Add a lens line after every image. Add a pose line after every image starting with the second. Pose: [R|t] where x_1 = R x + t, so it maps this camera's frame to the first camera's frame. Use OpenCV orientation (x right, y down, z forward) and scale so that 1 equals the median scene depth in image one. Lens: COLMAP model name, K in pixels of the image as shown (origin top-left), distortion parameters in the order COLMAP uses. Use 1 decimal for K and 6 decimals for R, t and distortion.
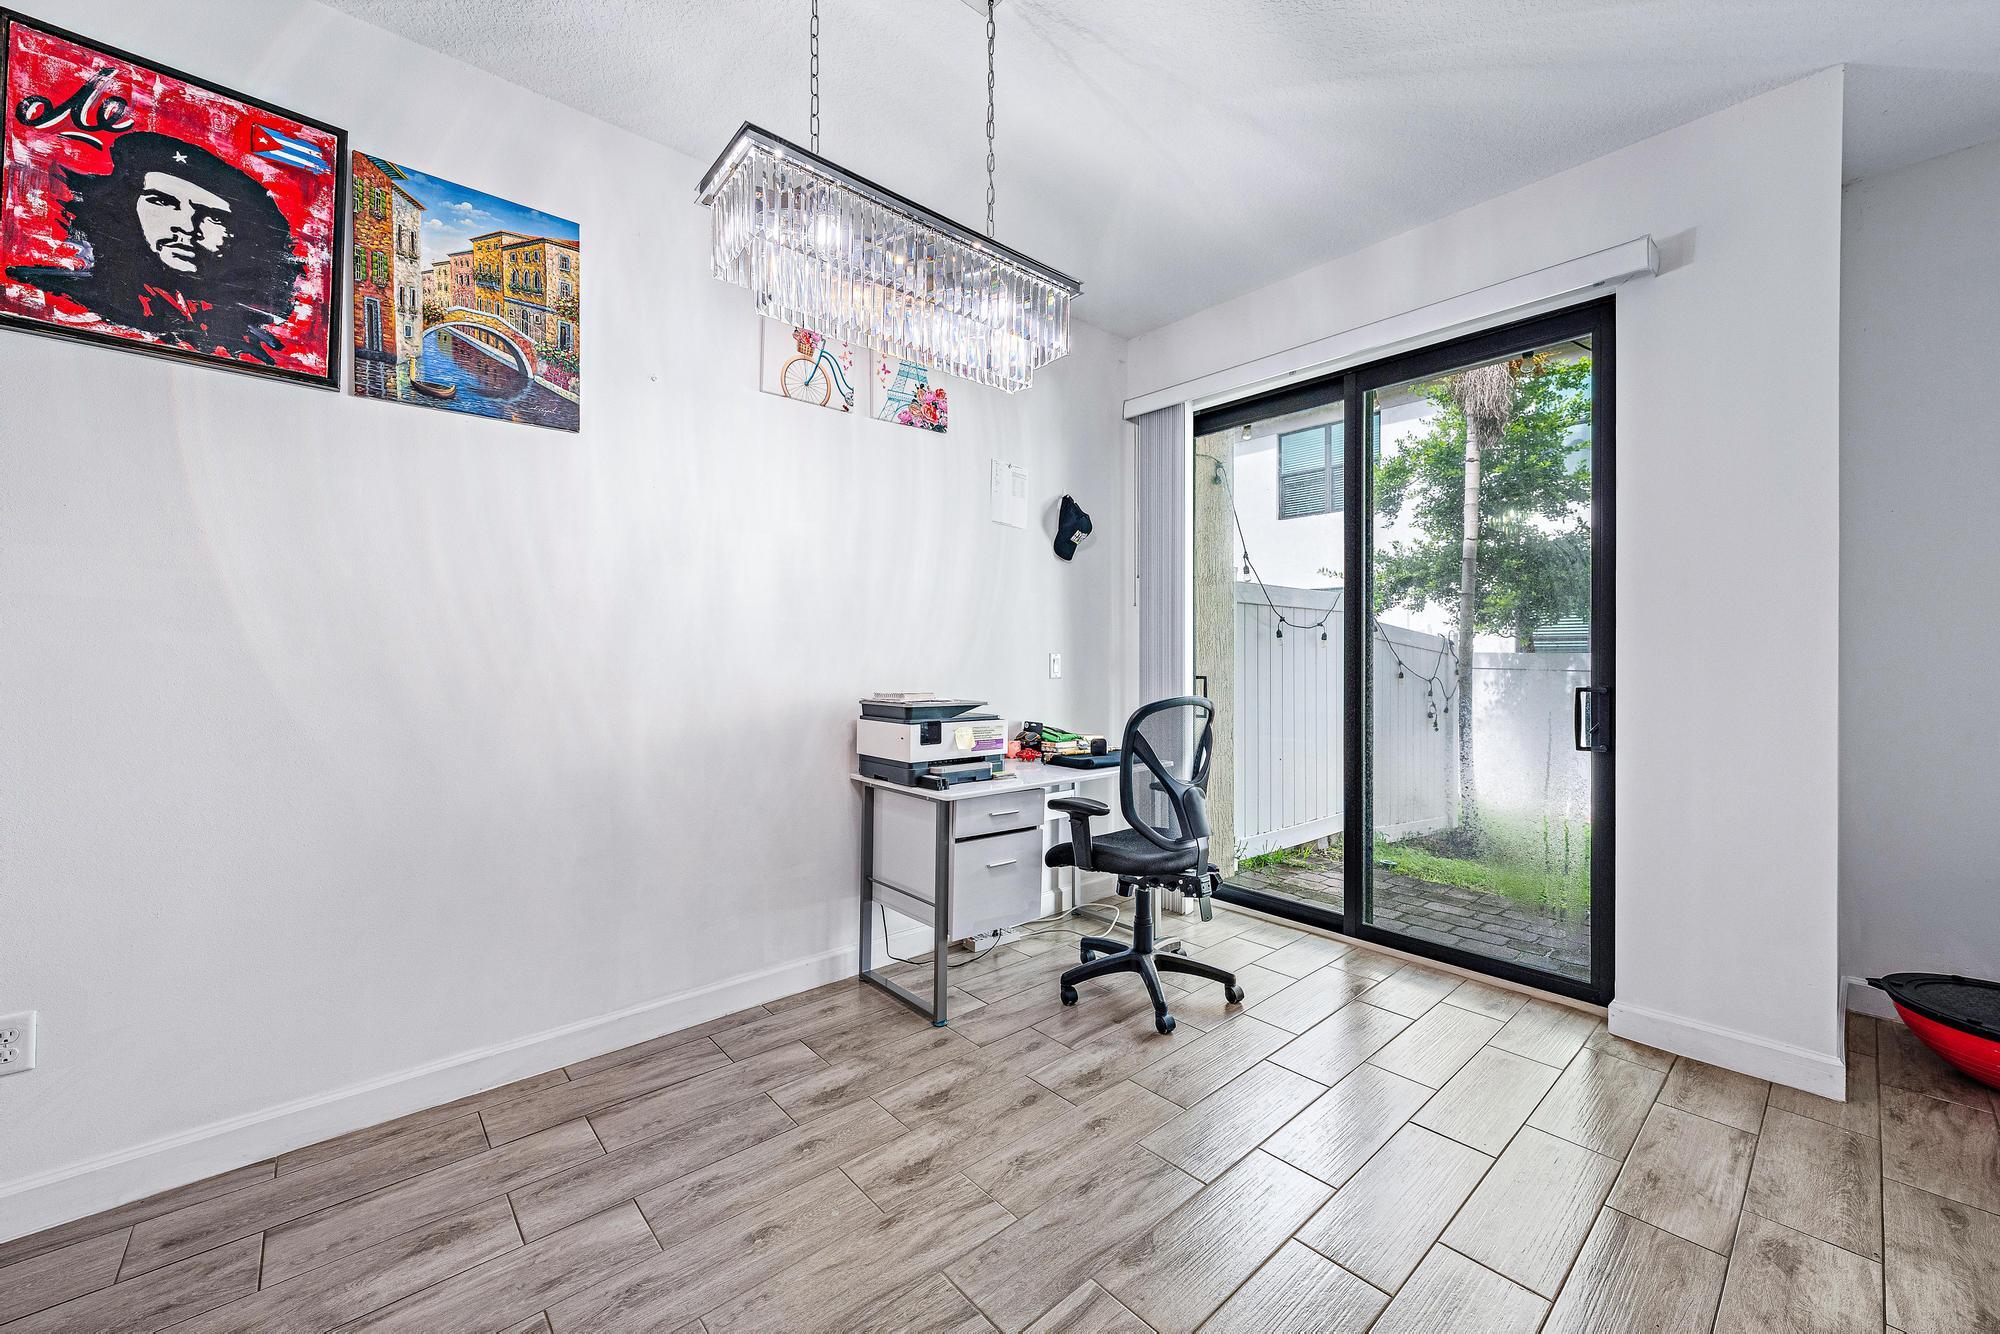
lens RADIAL K [[766.0, 0, 1001.5], [0, 766.0, 654.1], [0, 0, 1]] dist [-0.001745, -0.000012]
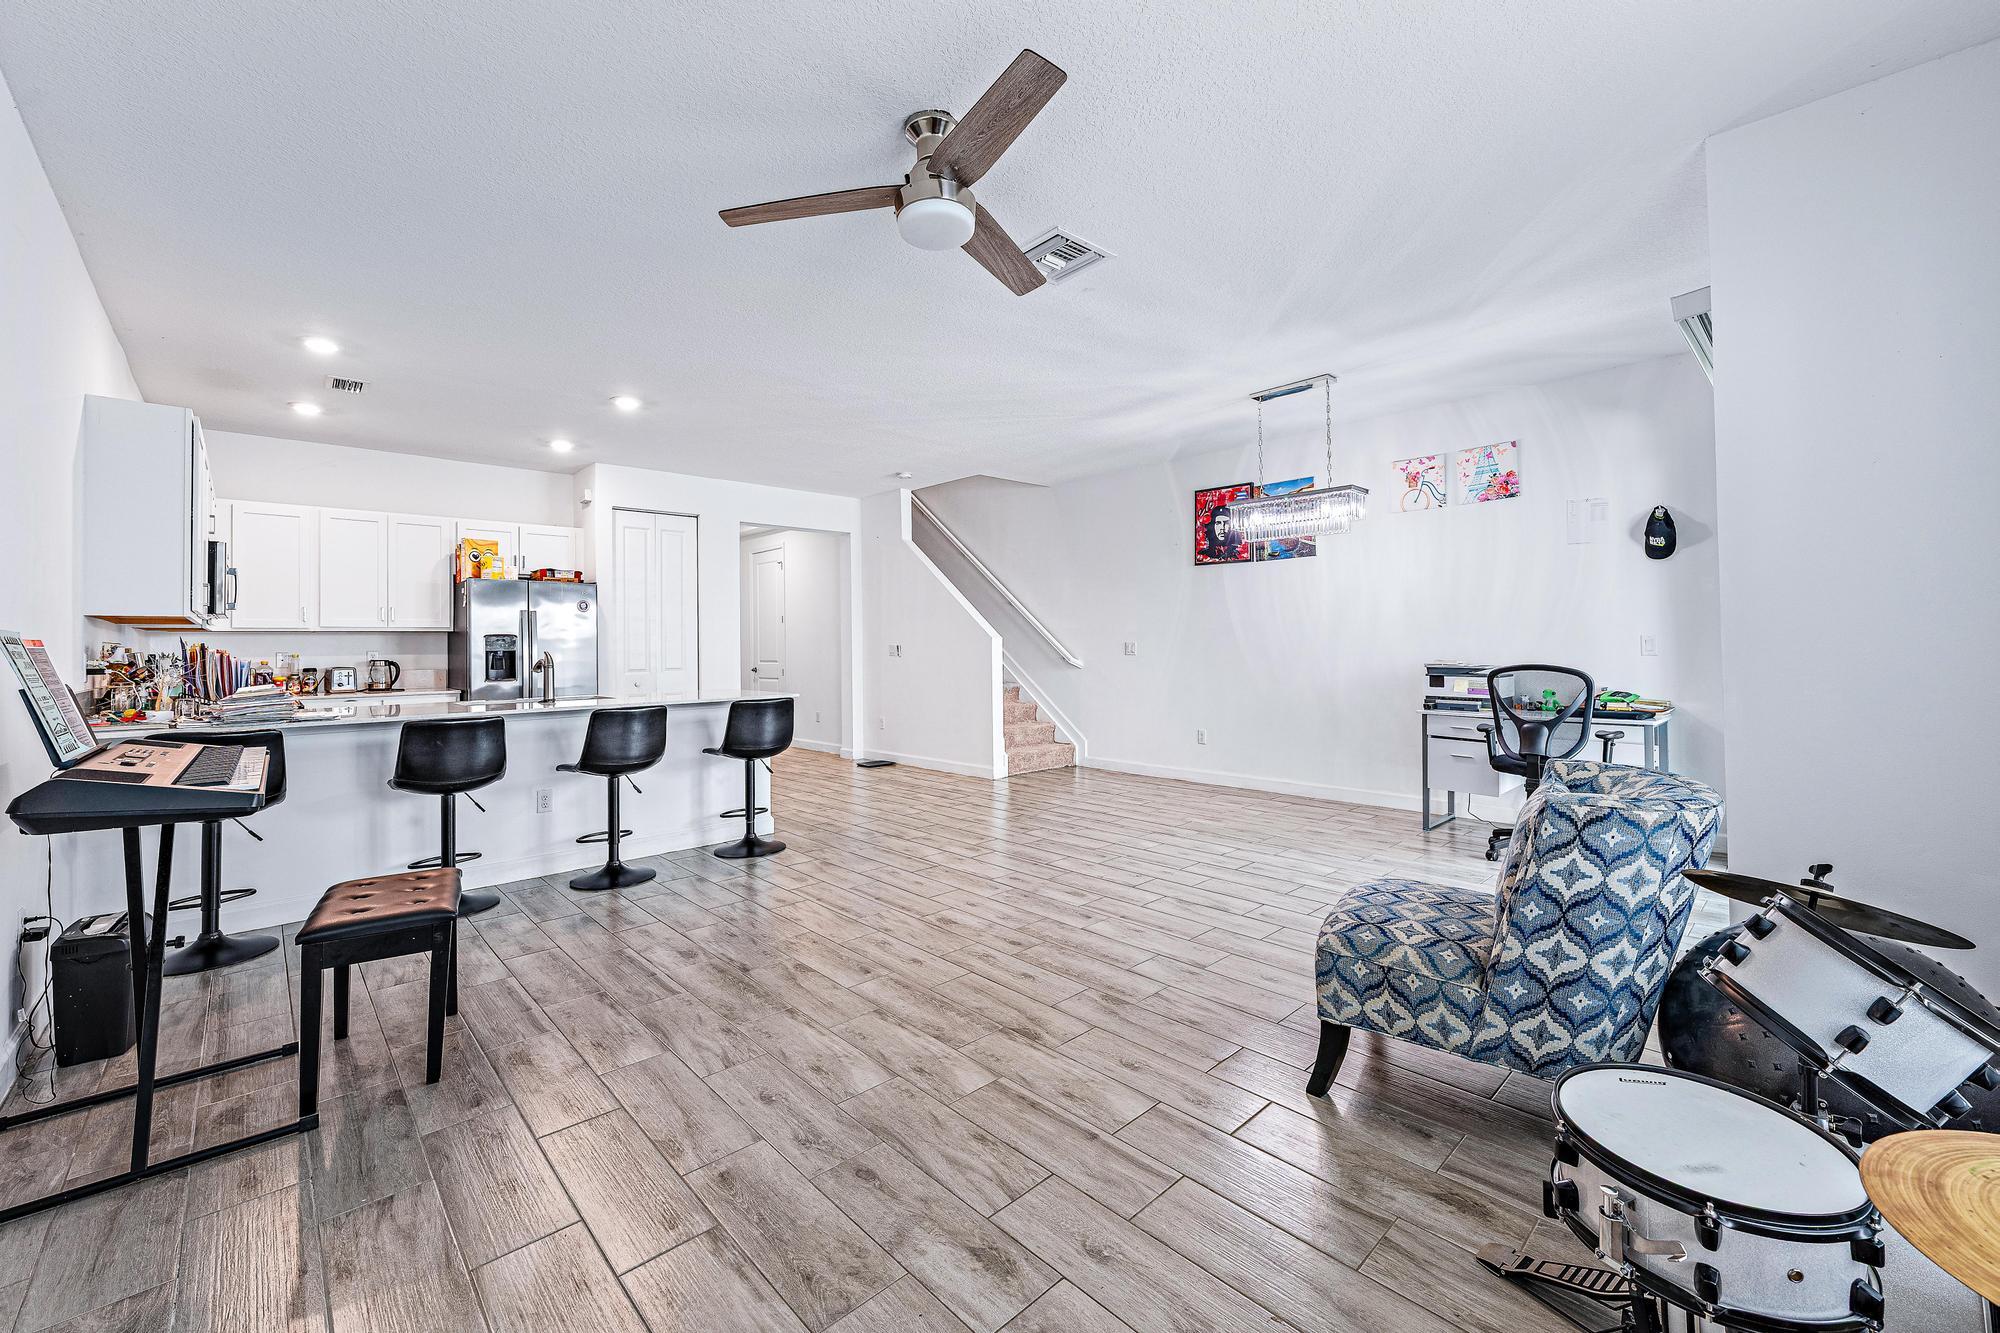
lens RADIAL K [[799.1, 0, 1010.8], [0, 799.1, 645.4], [0, 0, 1]] dist [-0.002441, 0.000434]
pose [[0.034748, -0.005399, -0.999382, 2.165291], [0.012579, 0.999909, -0.004965, 0.013618], [0.999317, -0.012399, 0.034813, -0.132920]]
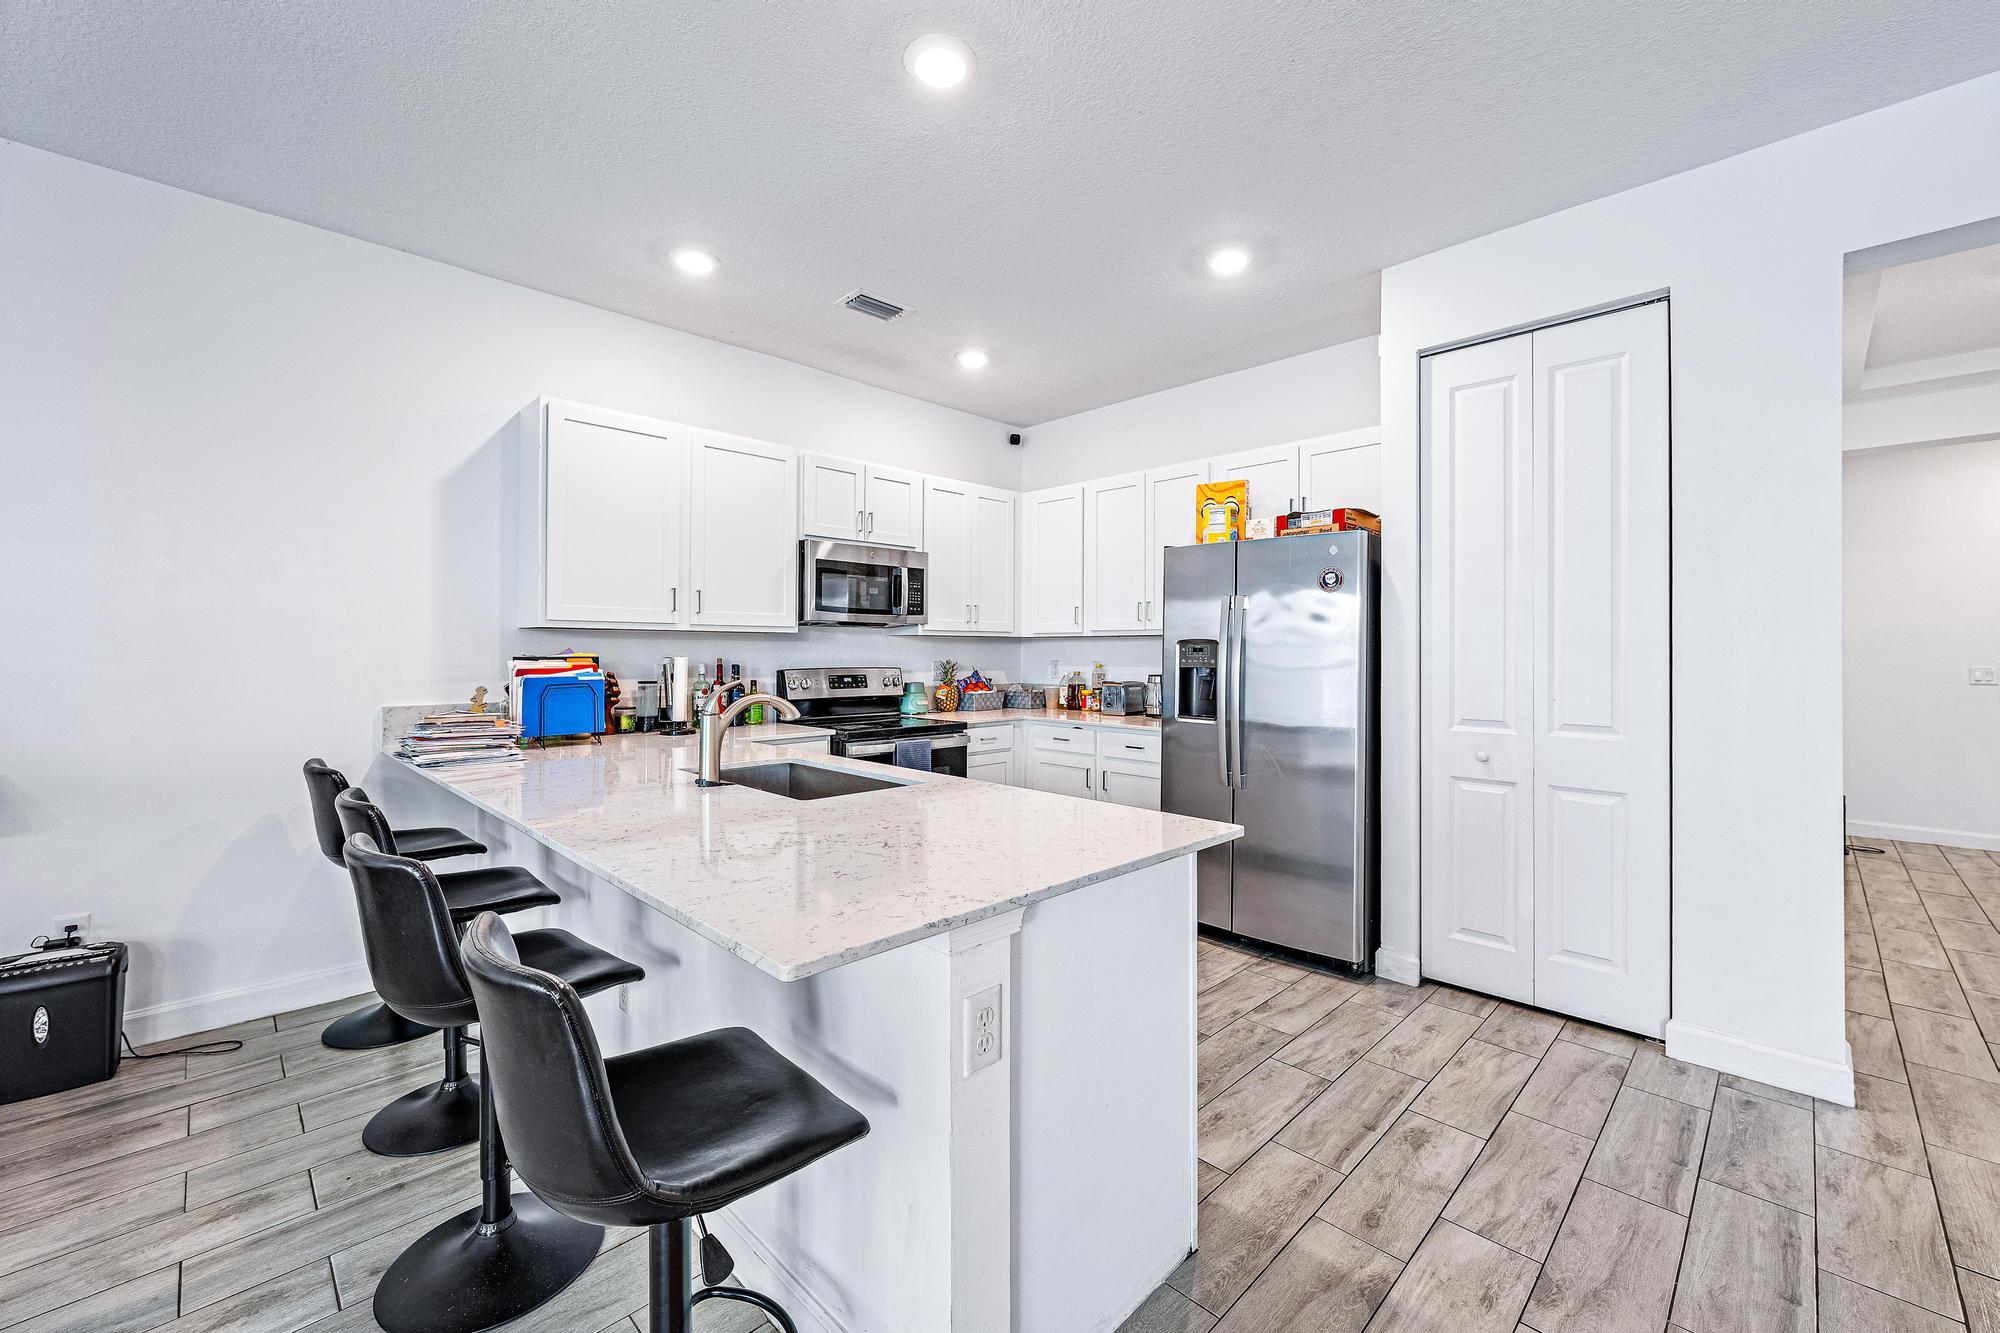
lens RADIAL K [[799.1, 0, 1010.8], [0, 799.1, 645.4], [0, 0, 1]] dist [-0.002441, 0.000434]
pose [[-0.997617, -0.008177, -0.068505, -0.234254], [-0.007765, 0.999950, -0.006286, -0.037064], [0.068553, -0.005740, -0.997631, -0.223635]]
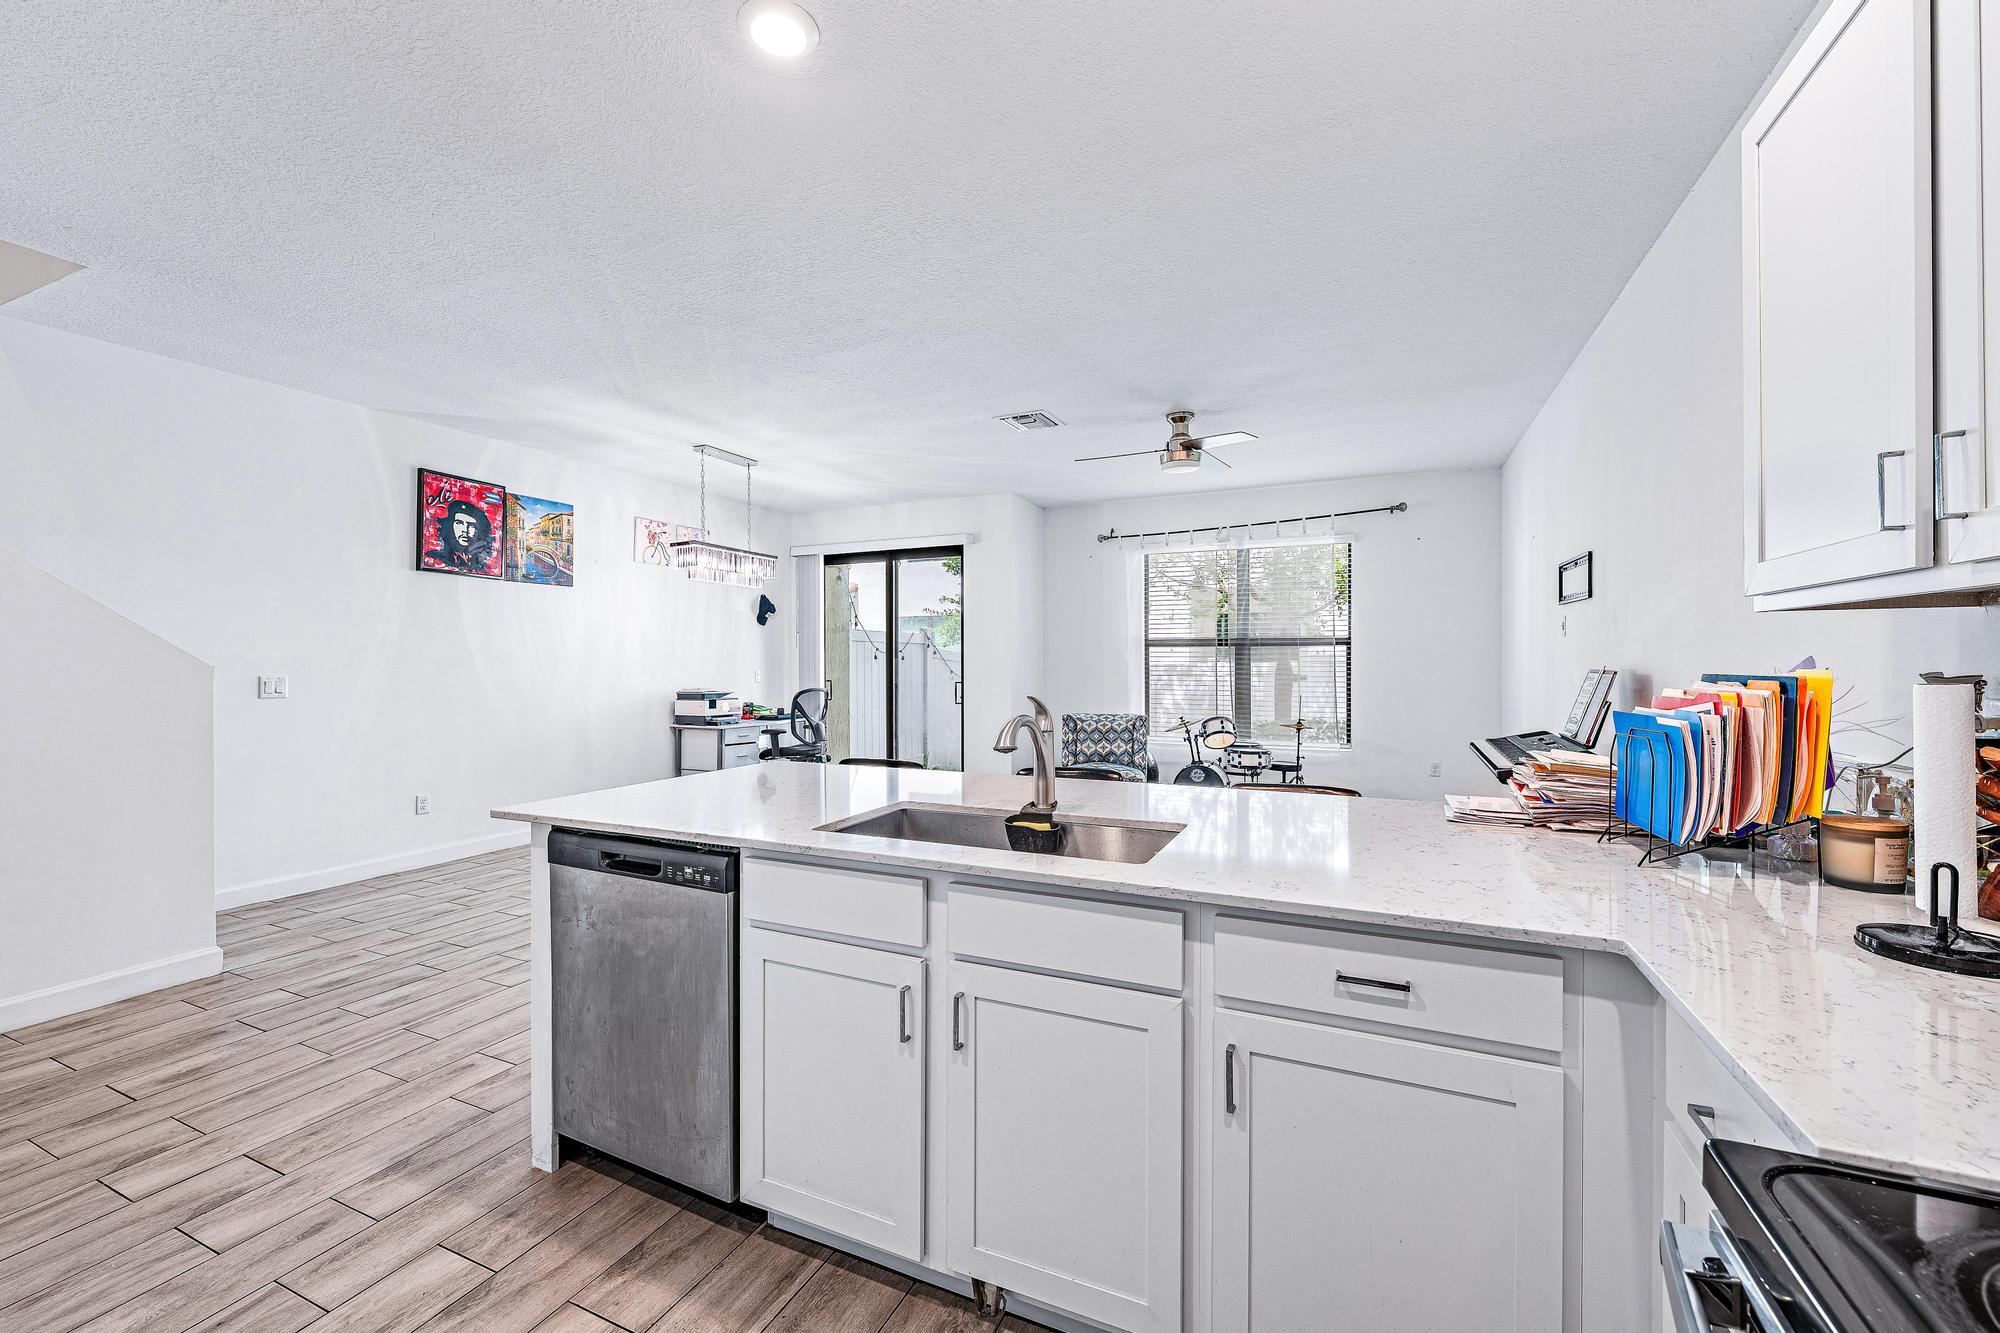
lens RADIAL K [[804.8, 0, 1005.3], [0, 804.8, 663.3], [0, 0, 1]] dist [-0.001078, -0.000083]
pose [[0.911243, -0.007310, 0.411805, -0.354830], [0.006514, 0.999973, 0.003336, -0.036071], [-0.411818, -0.000358, 0.911266, -2.077383]]
